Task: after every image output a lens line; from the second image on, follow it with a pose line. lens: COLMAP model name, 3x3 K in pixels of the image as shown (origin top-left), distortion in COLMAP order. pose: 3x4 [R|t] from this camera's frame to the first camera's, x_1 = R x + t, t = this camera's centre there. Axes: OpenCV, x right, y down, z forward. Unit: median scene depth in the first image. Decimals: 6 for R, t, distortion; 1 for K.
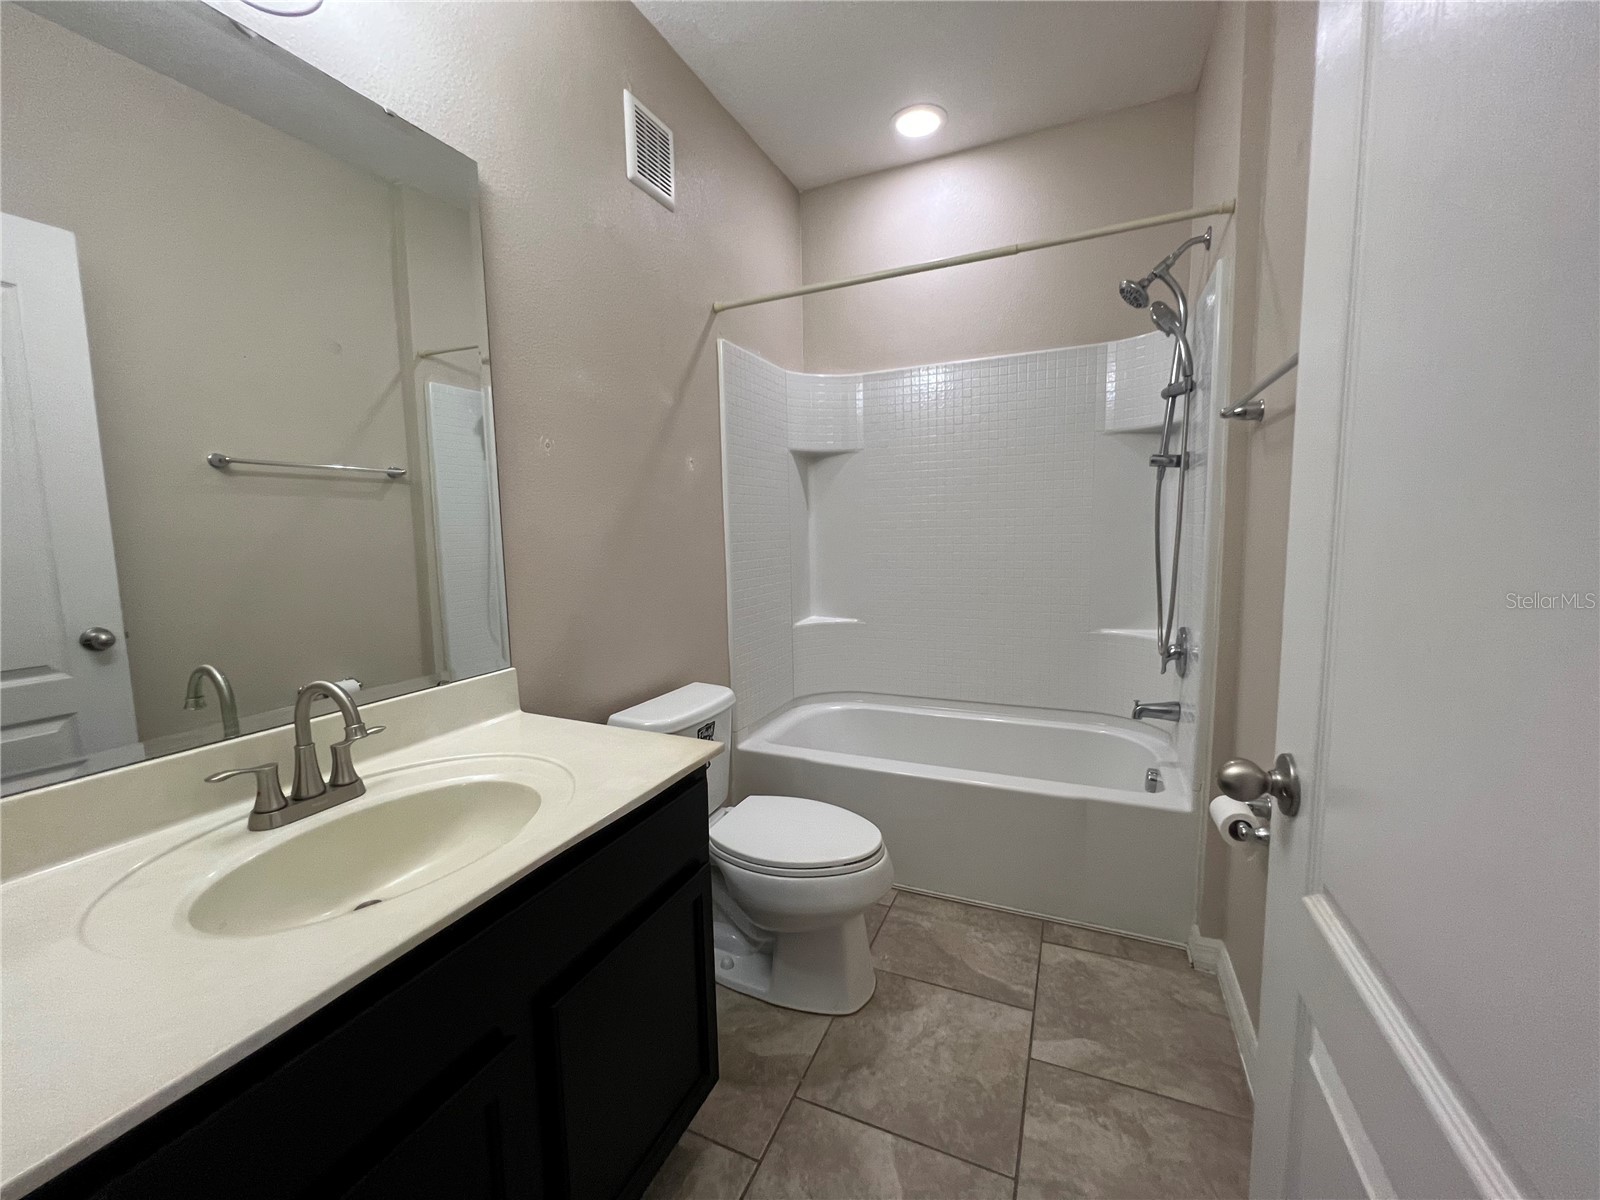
lens RADIAL K [[641.6, 0, 798.1], [0, 641.6, 600.5], [0, 0, 1]] dist [-0.002559, 0.000722]
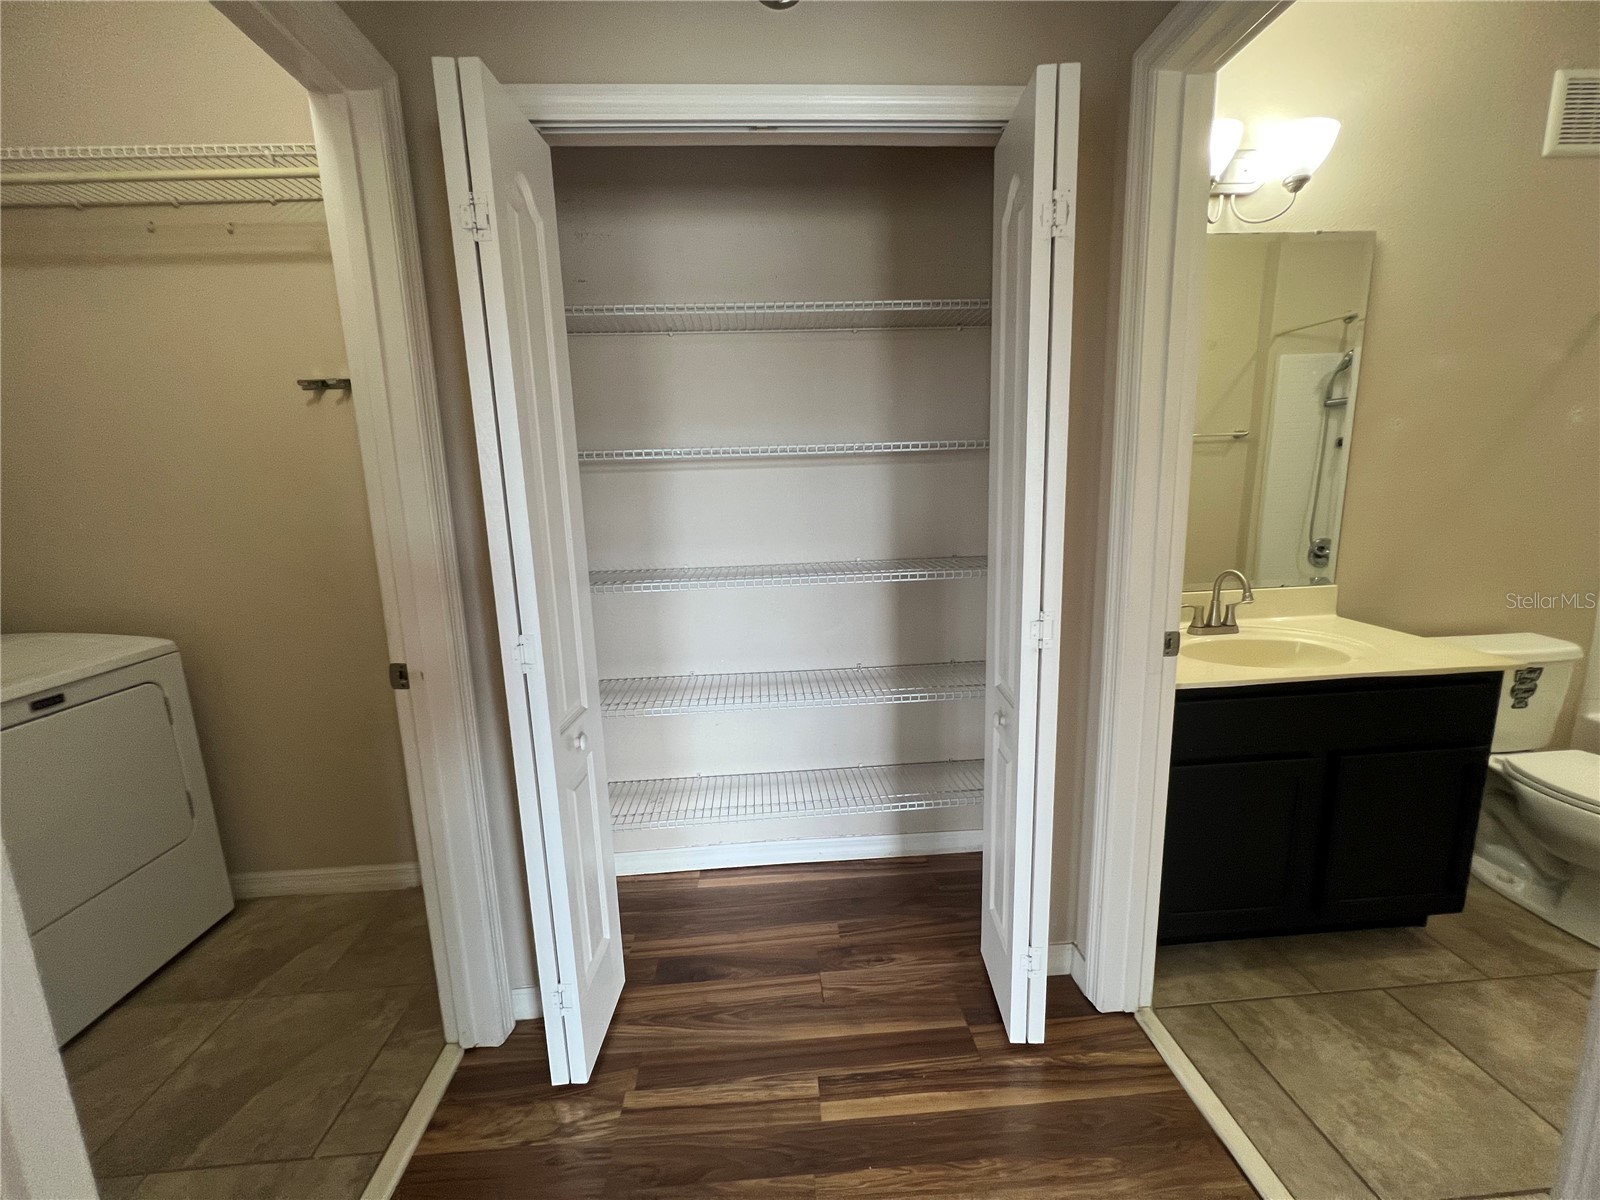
lens RADIAL K [[641.6, 0, 798.1], [0, 641.6, 600.5], [0, 0, 1]] dist [-0.002559, 0.000722]
pose [[0.465821, 0.161916, -0.869939, 0.208463], [-0.072945, 0.986797, 0.144606, 0.014643], [0.881867, -0.003903, 0.471481, -0.613311]]
